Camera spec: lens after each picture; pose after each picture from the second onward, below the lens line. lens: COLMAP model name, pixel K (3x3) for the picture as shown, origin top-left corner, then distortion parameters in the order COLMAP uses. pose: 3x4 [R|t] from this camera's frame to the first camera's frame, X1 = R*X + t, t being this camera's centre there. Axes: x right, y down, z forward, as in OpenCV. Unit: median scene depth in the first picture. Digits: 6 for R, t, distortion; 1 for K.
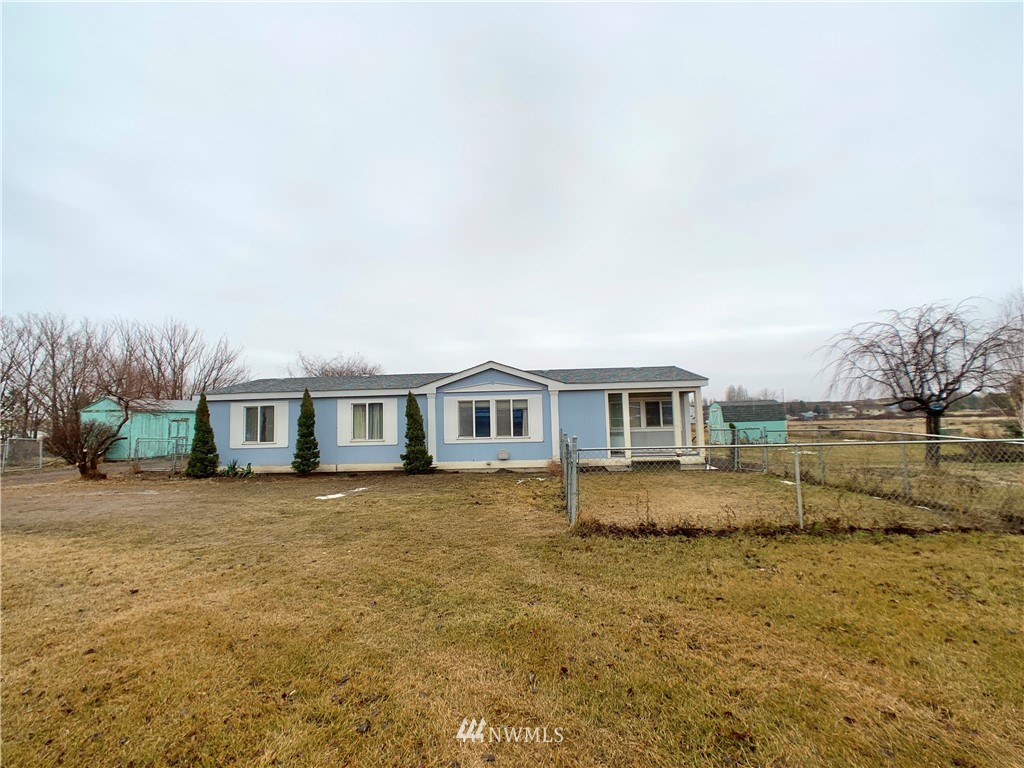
lens RADIAL K [[503.9, 0, 512.5], [0, 503.9, 386.8], [0, 0, 1]] dist [-0.012422, 0.006821]
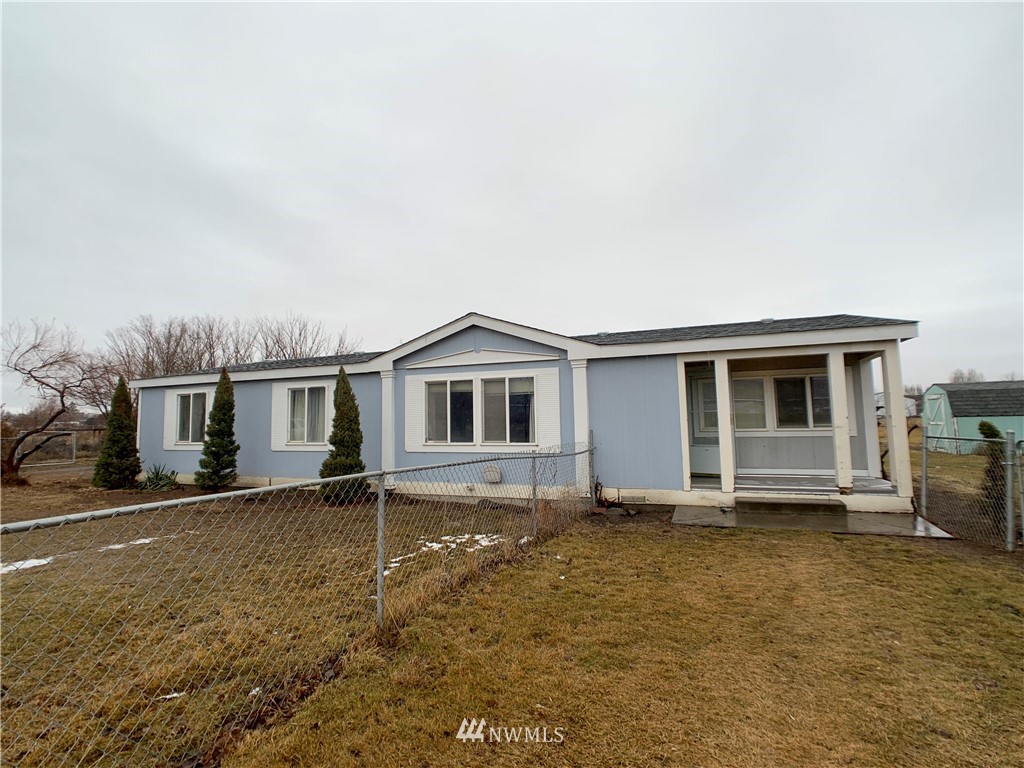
lens RADIAL K [[503.9, 0, 511.3], [0, 503.9, 377.8], [0, 0, 1]] dist [-0.012422, 0.006821]
pose [[0.950126, -0.019703, -0.311244, 0.181048], [0.019206, 0.999805, -0.004661, 0.028074], [0.311275, -0.001549, 0.950319, 0.456685]]
